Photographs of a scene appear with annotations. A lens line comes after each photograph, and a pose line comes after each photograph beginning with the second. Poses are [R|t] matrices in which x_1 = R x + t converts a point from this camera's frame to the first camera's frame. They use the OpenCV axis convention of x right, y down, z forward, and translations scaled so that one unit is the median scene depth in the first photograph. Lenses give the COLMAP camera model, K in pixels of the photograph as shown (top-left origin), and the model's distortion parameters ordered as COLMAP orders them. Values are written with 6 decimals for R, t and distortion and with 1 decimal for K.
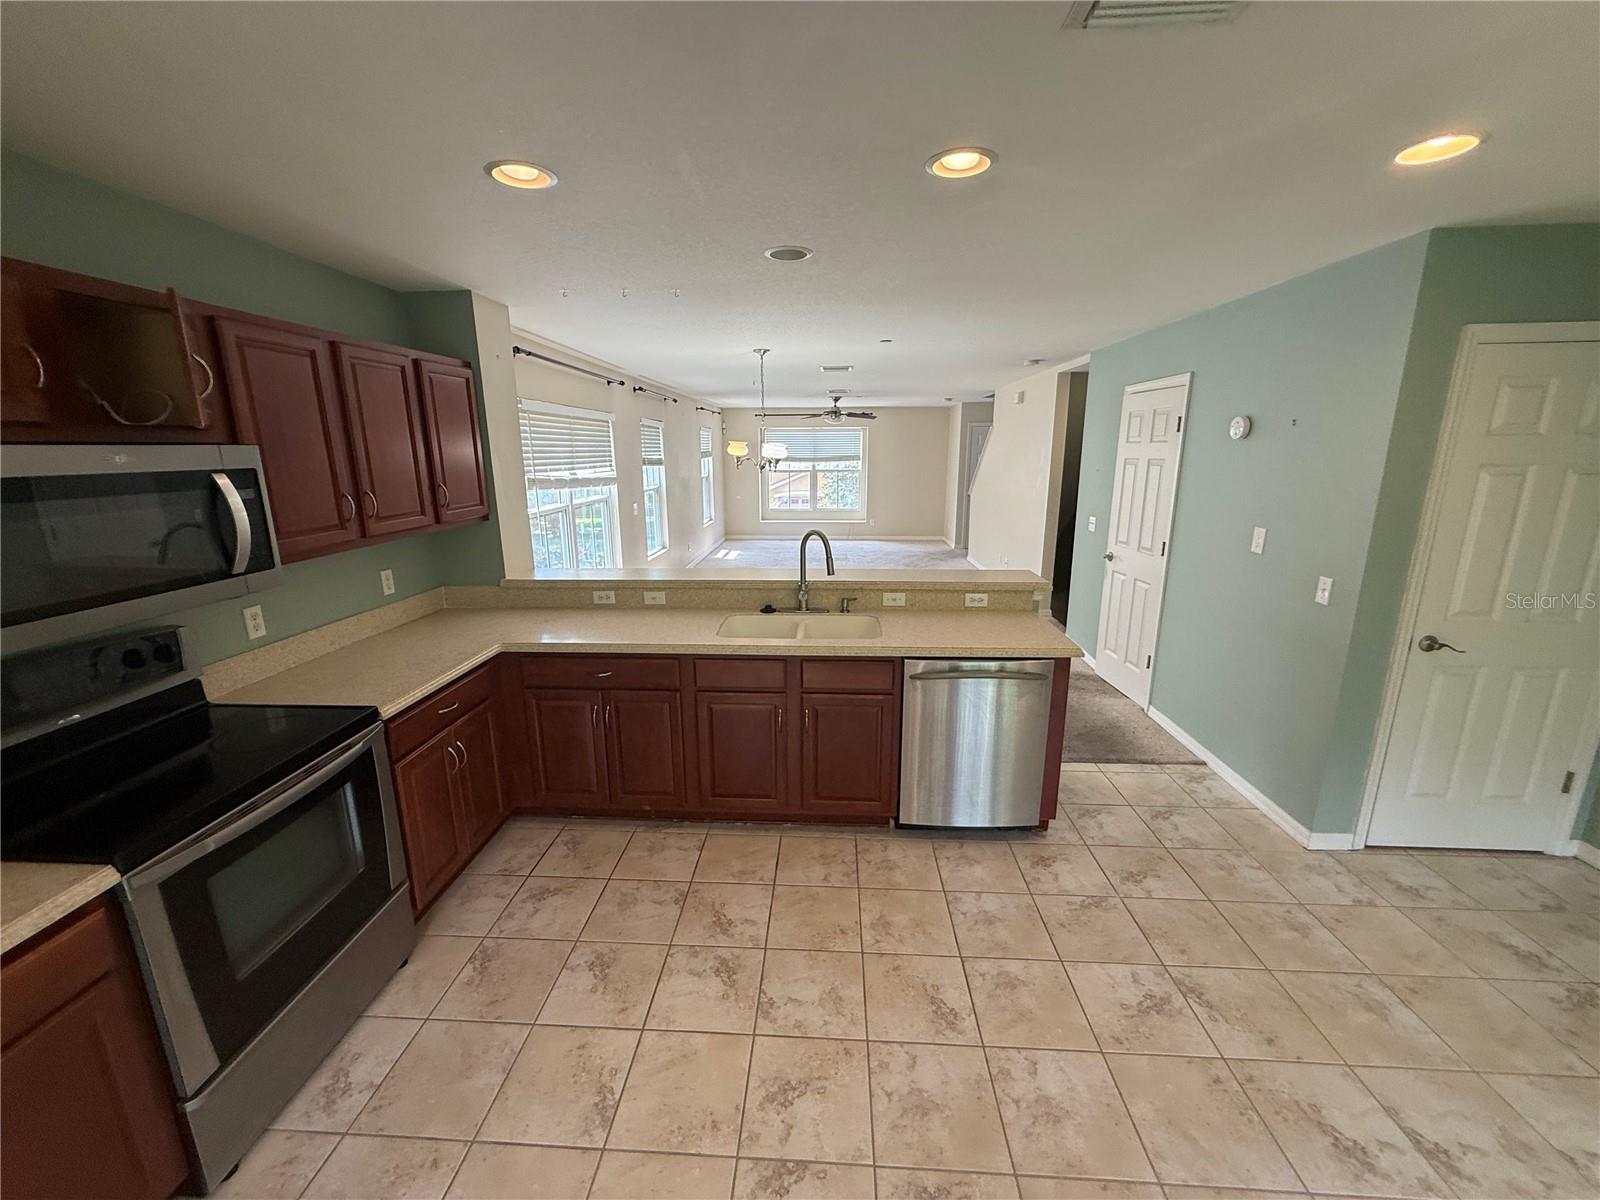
lens RADIAL K [[635.1, 0, 795.7], [0, 635.1, 598.7], [0, 0, 1]] dist [0.001561, 0.000115]
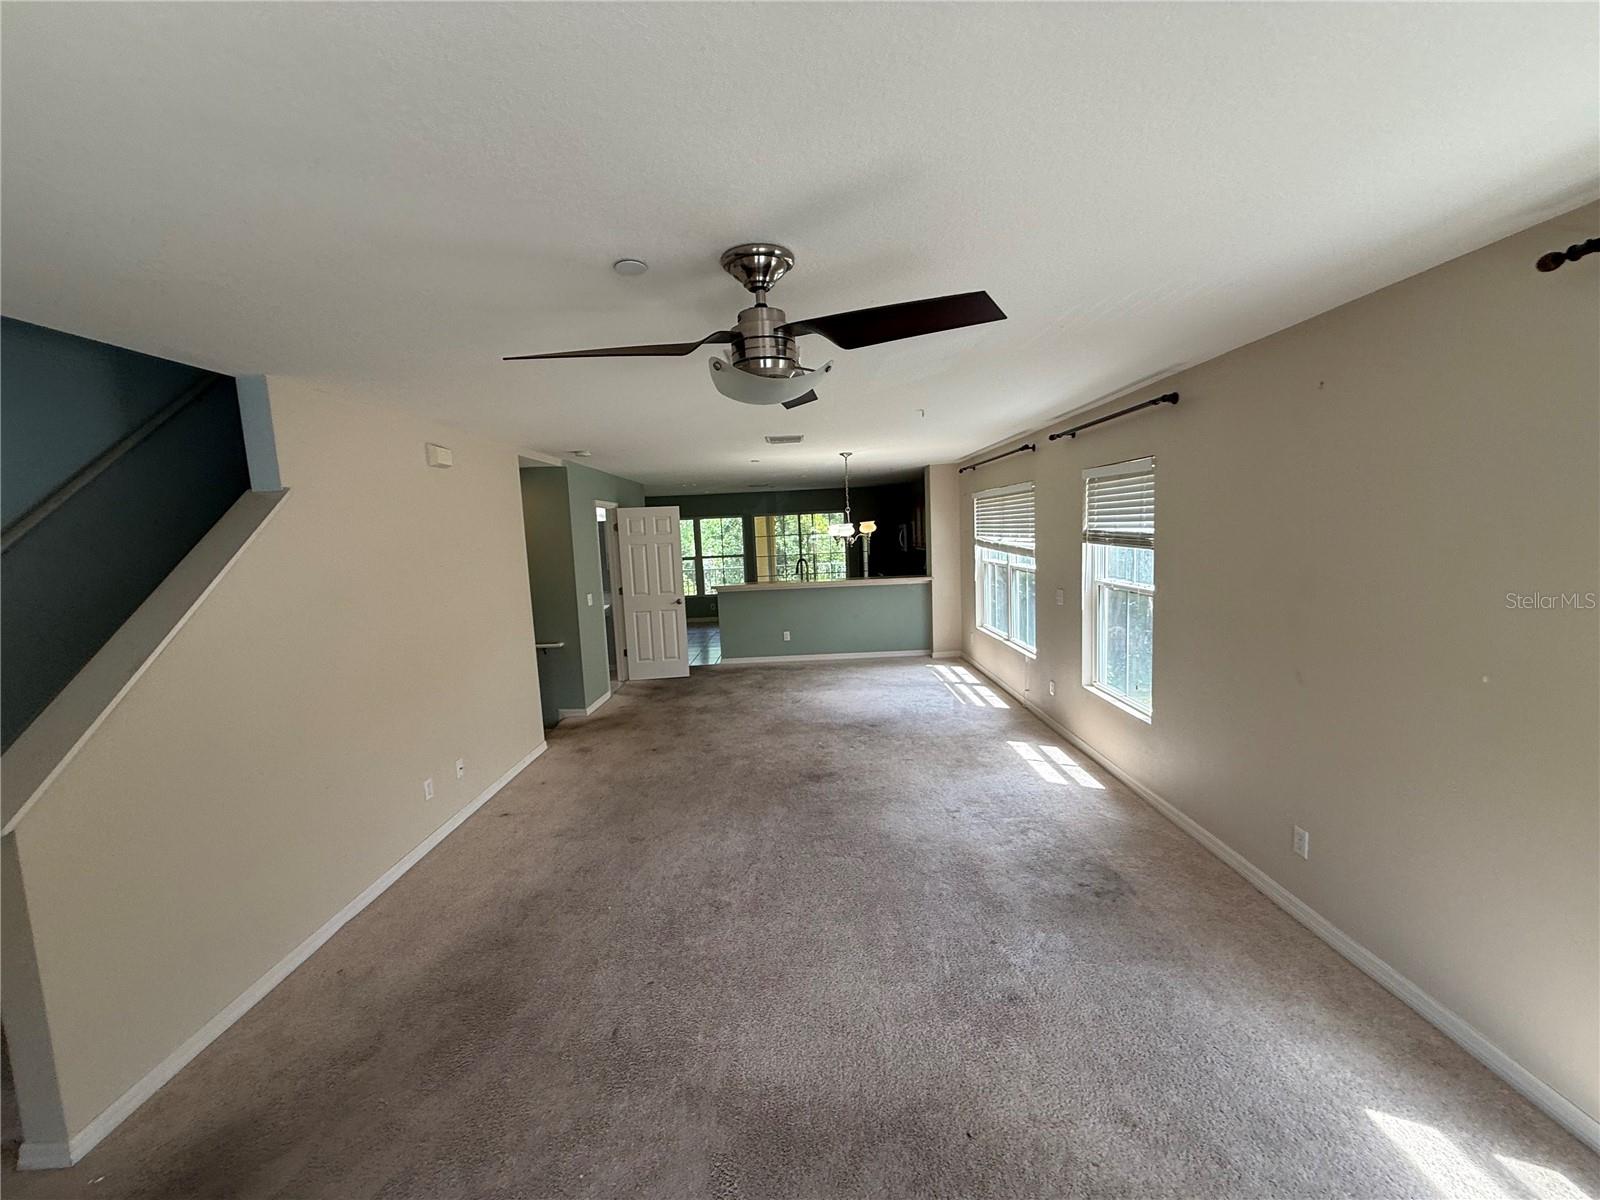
lens RADIAL K [[635.1, 0, 795.7], [0, 635.1, 598.7], [0, 0, 1]] dist [0.001561, 0.000115]
pose [[-0.996937, 0.062346, -0.047227, 0.052559], [0.043310, 0.942840, 0.330420, -0.239424], [0.065128, 0.327362, -0.942652, 1.008282]]
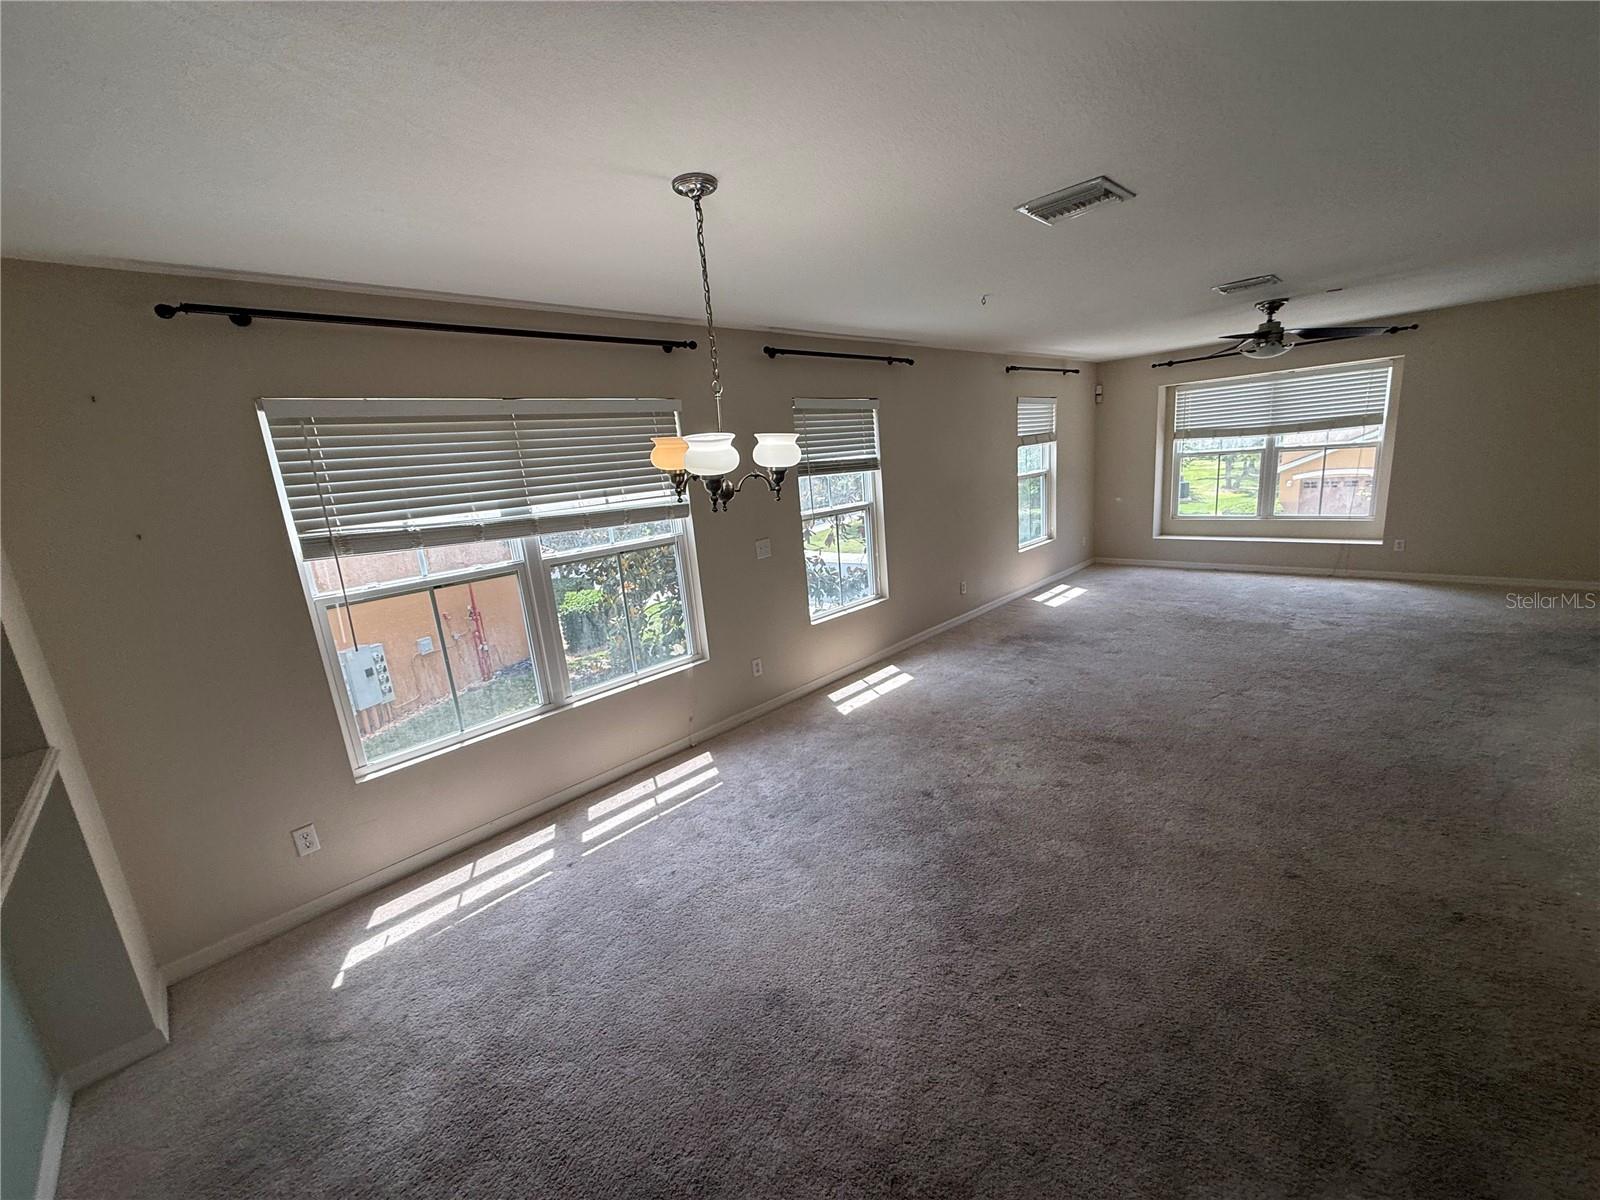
lens RADIAL K [[635.1, 0, 795.7], [0, 635.1, 598.7], [0, 0, 1]] dist [0.001561, 0.000115]
pose [[0.747177, 0.094668, -0.657848, 0.107052], [-0.075464, 0.995487, 0.057544, -0.077898], [0.660327, 0.006648, 0.750949, 0.329907]]
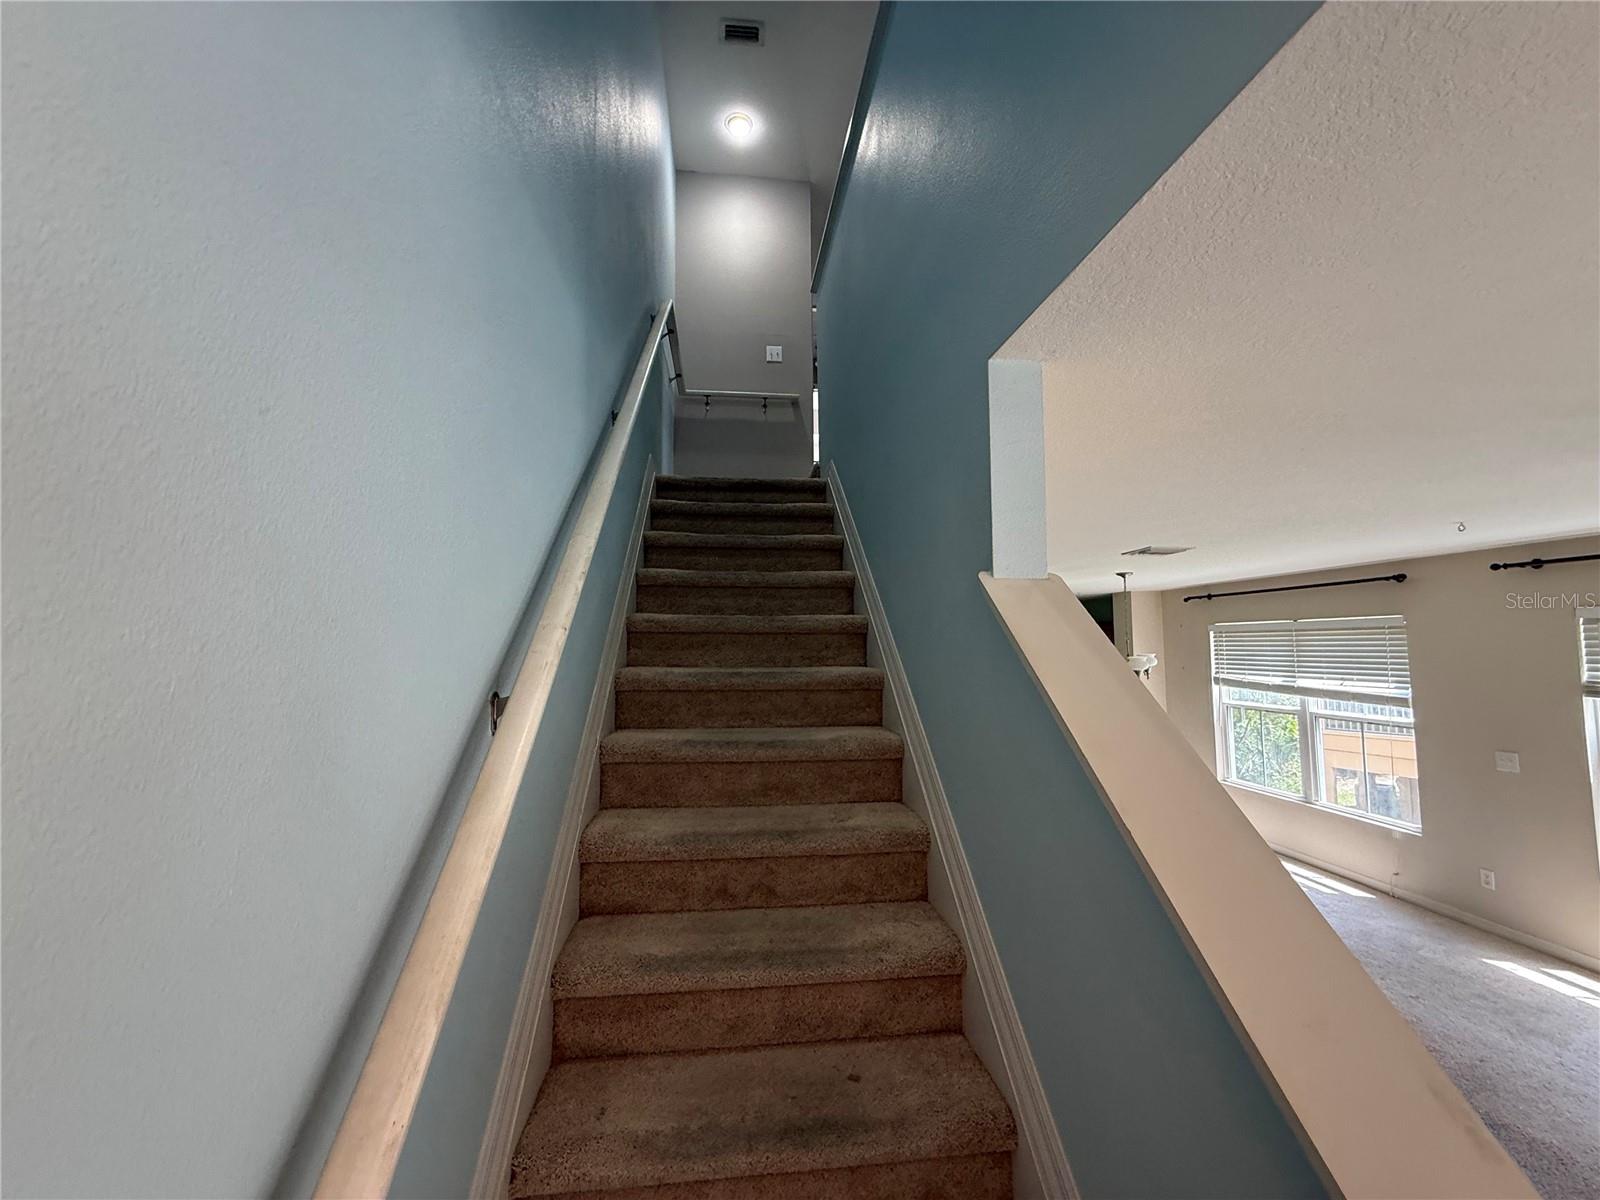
lens RADIAL K [[635.1, 0, 795.7], [0, 635.1, 598.7], [0, 0, 1]] dist [0.001561, 0.000115]
pose [[-0.984589, 0.002689, -0.174863, 0.302521], [-0.024083, 0.988271, 0.150800, -0.219771], [0.173217, 0.152687, -0.972976, 0.863718]]
